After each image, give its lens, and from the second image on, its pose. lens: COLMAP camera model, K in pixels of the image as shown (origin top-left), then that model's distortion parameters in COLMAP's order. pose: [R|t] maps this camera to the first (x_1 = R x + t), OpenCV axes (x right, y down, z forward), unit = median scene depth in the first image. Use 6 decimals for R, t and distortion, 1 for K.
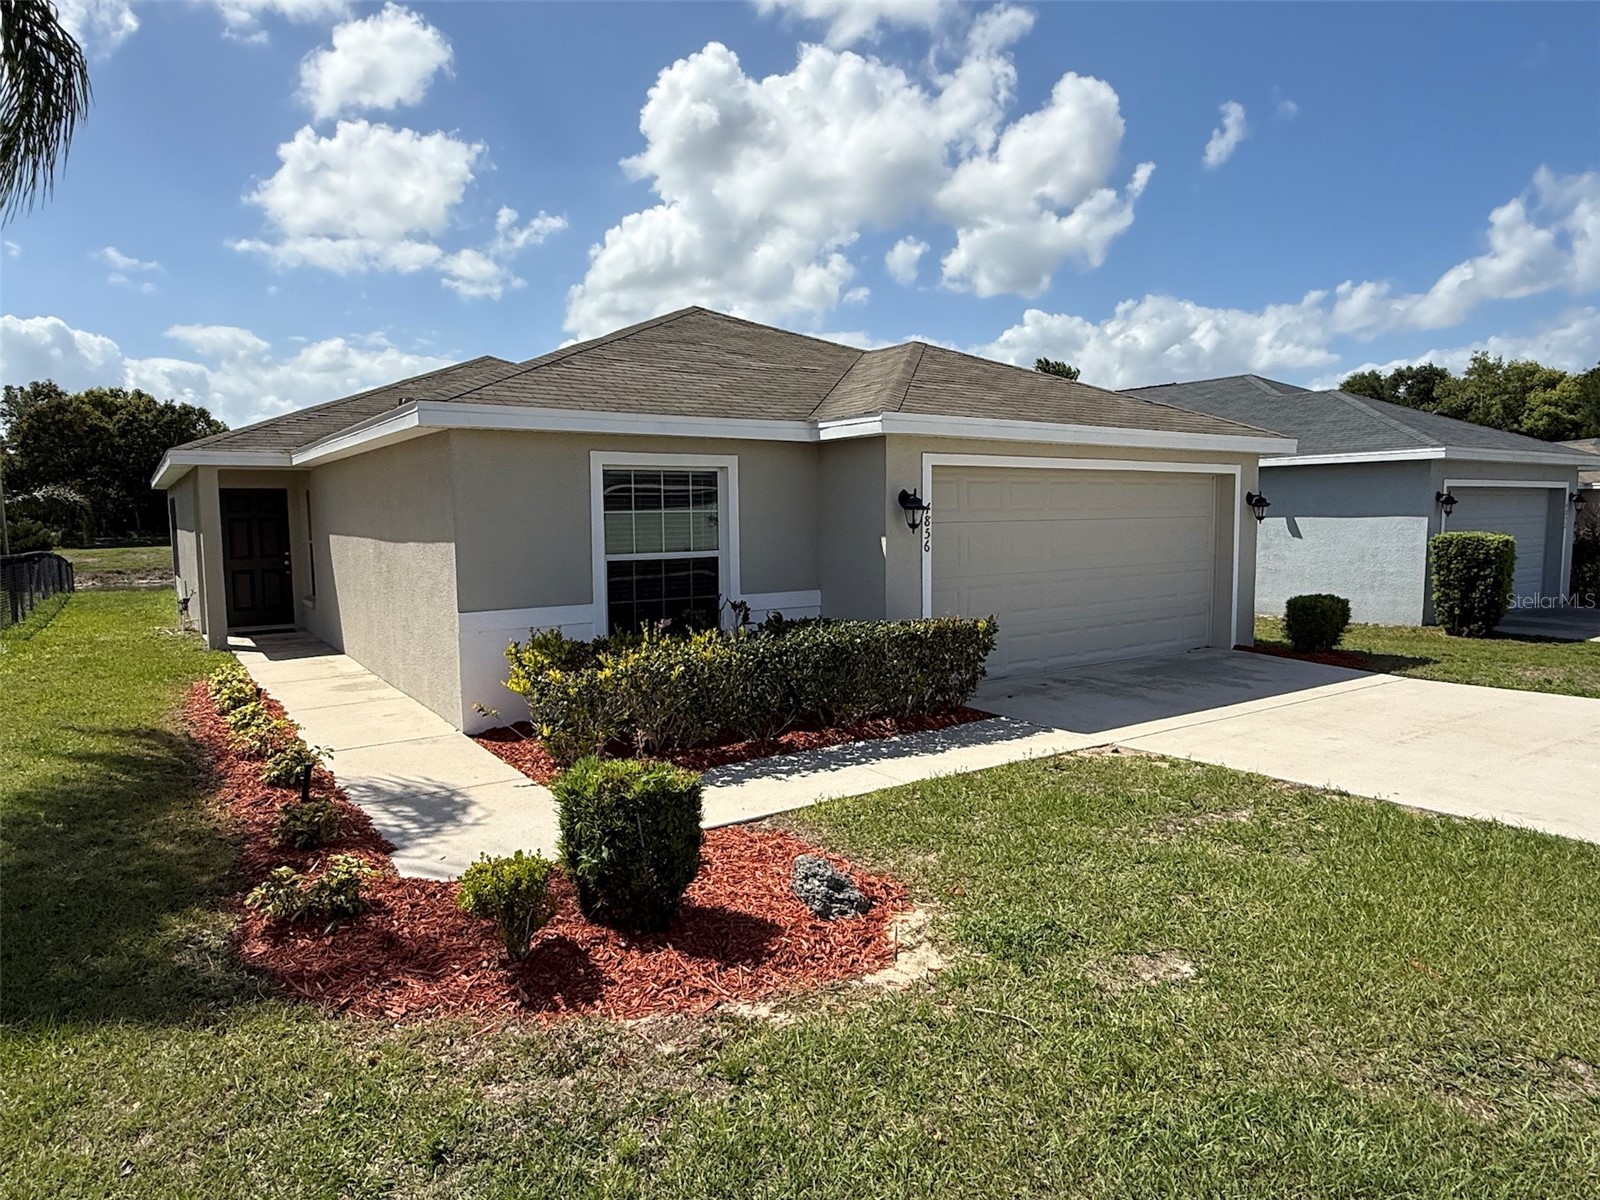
lens RADIAL K [[987.9, 0, 804.9], [0, 987.9, 595.0], [0, 0, 1]] dist [-0.001873, -0.002398]
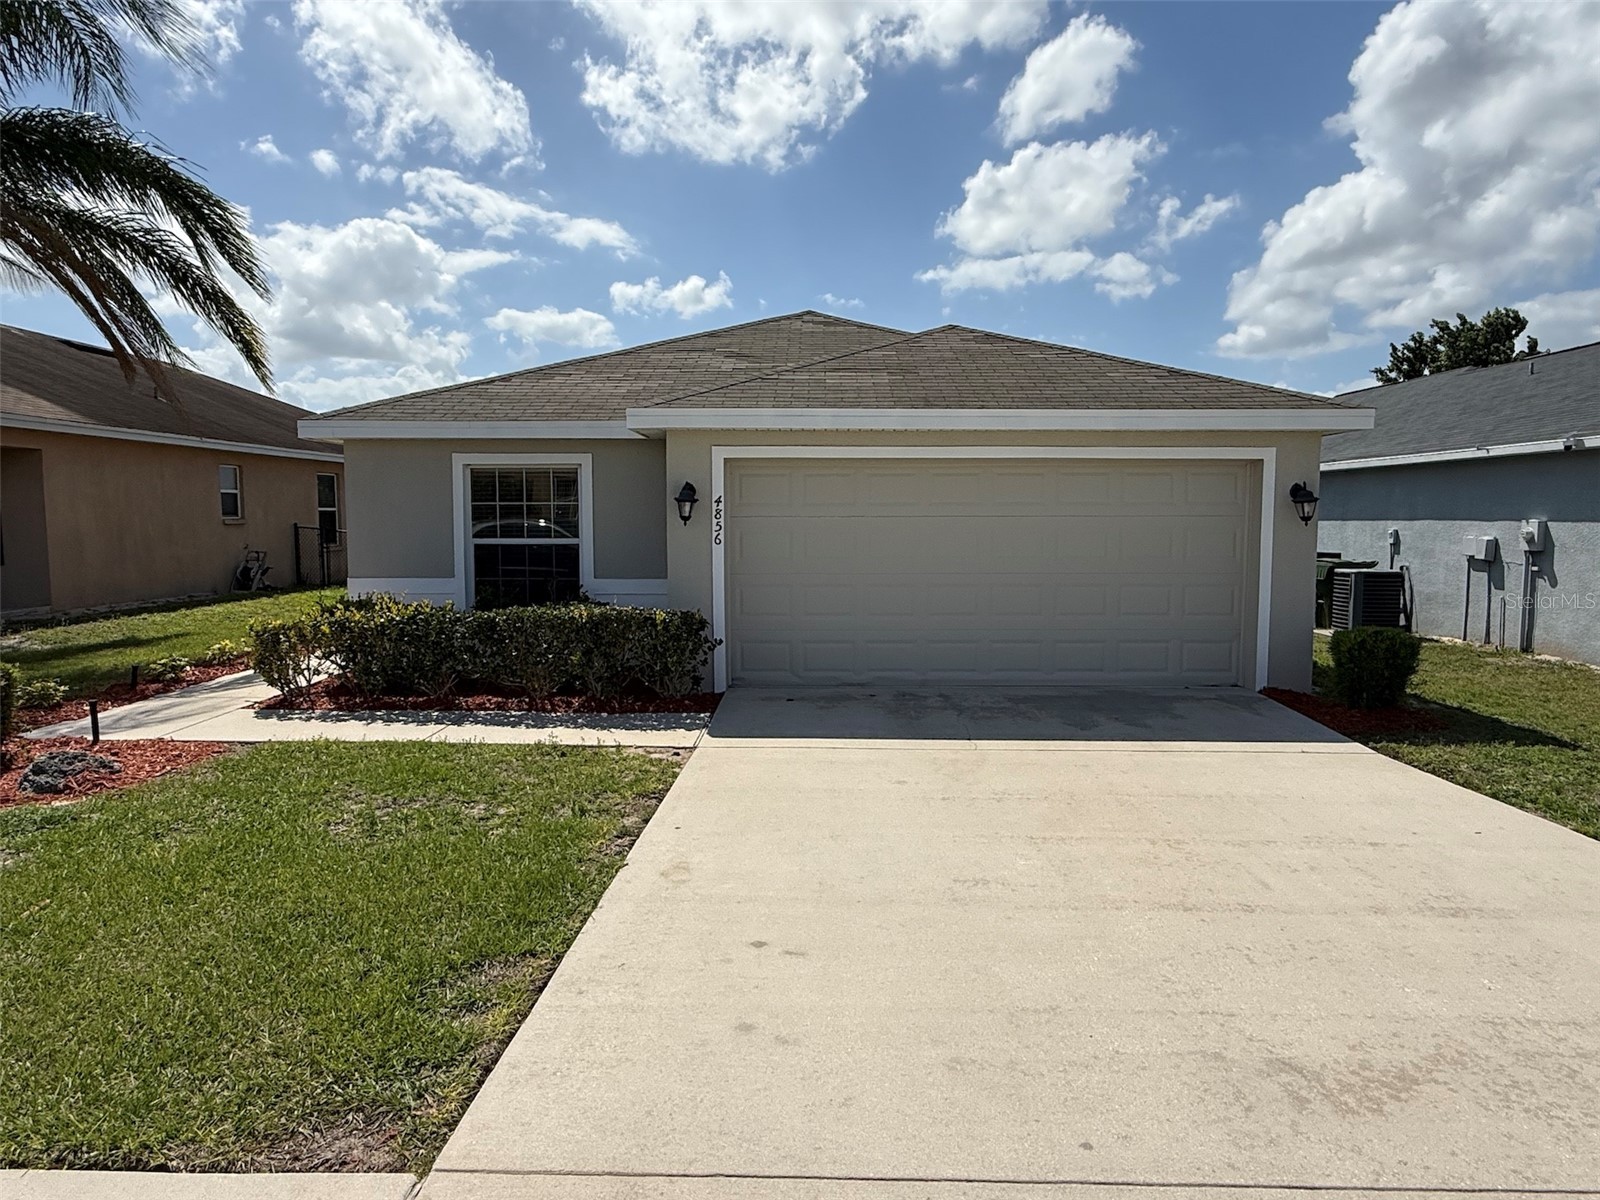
lens RADIAL K [[987.9, 0, 813.7], [0, 987.9, 630.4], [0, 0, 1]] dist [-0.001873, -0.002398]
pose [[0.807253, 0.076973, -0.585165, 0.223149], [-0.057555, 0.997000, 0.051746, -0.004337], [0.587393, -0.008093, 0.809262, 0.069614]]
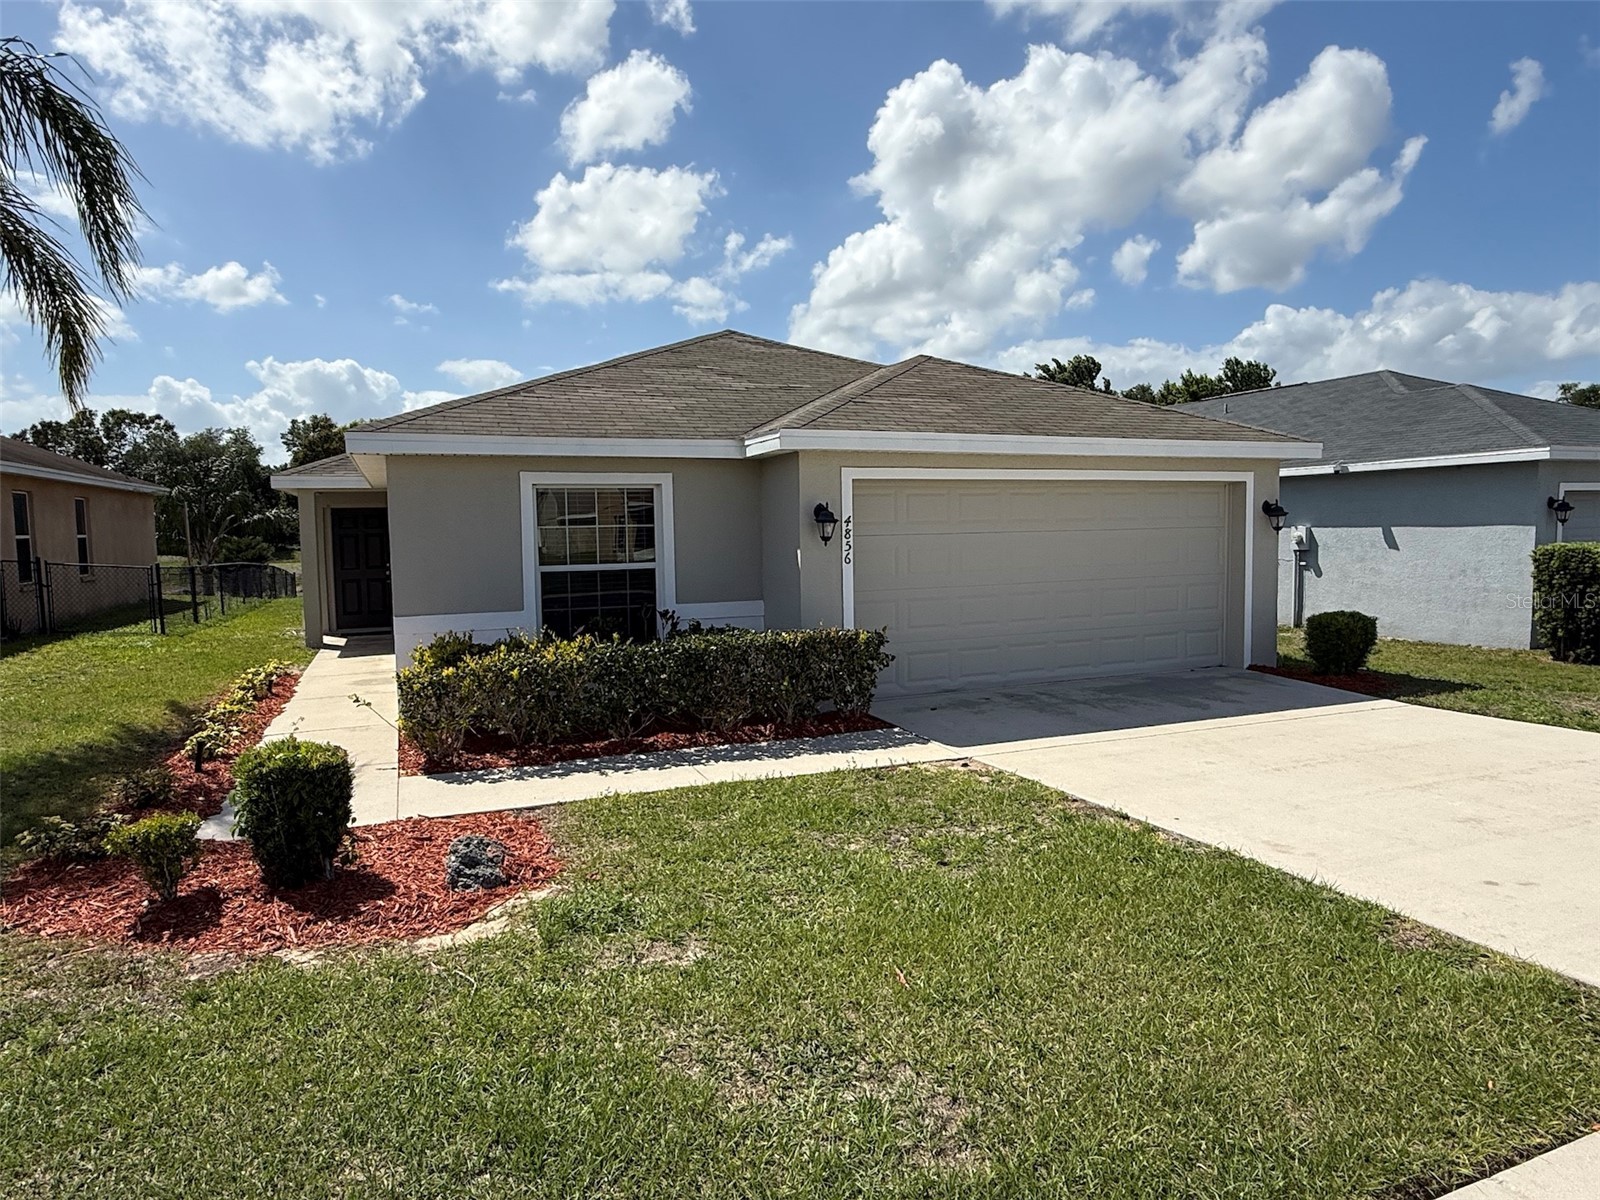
lens RADIAL K [[987.9, 0, 810.5], [0, 987.9, 599.9], [0, 0, 1]] dist [-0.001873, -0.002398]
pose [[0.976160, 0.009638, -0.216838, 0.086651], [-0.011241, 0.999918, -0.006160, -0.000020], [0.216760, 0.008451, 0.976188, -0.001256]]
